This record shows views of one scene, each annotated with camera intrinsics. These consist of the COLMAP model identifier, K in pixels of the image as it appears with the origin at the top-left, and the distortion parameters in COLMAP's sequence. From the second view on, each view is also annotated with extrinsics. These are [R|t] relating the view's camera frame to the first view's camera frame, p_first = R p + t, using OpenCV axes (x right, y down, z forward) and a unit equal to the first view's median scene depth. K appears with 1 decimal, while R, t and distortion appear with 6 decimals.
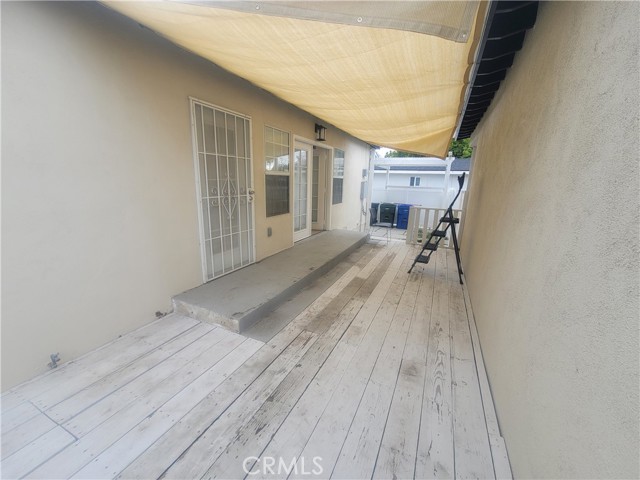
lens RADIAL K [[259.0, 0, 320.5], [0, 259.0, 239.6], [0, 0, 1]] dist [-0.003219, 0.000231]
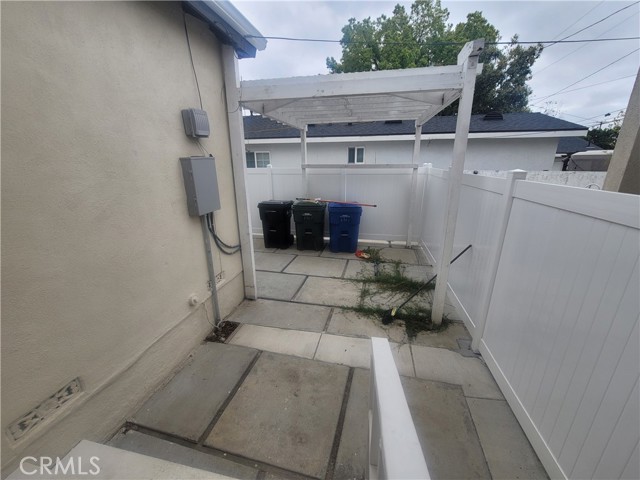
lens RADIAL K [[259.0, 0, 318.5], [0, 259.0, 239.1], [0, 0, 1]] dist [-0.003219, 0.000231]
pose [[0.974713, -0.104856, 0.197331, 0.170194], [0.090280, 0.992577, 0.081491, -0.105699], [-0.204411, -0.061616, 0.976944, 0.498346]]
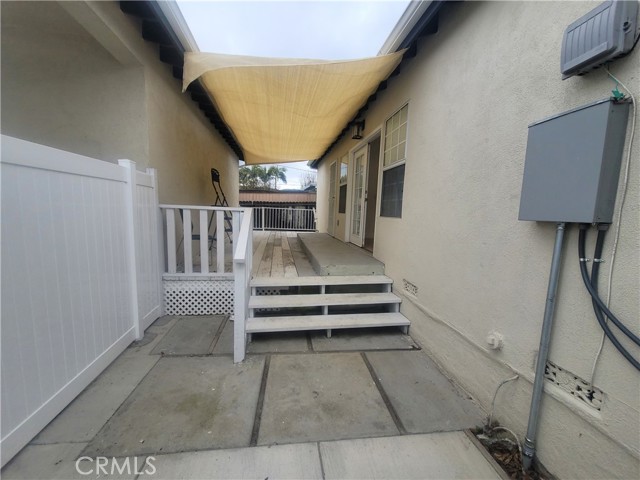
lens RADIAL K [[259.0, 0, 318.3], [0, 259.0, 239.8], [0, 0, 1]] dist [-0.003219, 0.000231]
pose [[-0.827842, 0.004552, -0.560942, 0.274768], [-0.186085, 0.941116, 0.282264, -0.124778], [0.529197, 0.338053, -0.778249, 0.780472]]
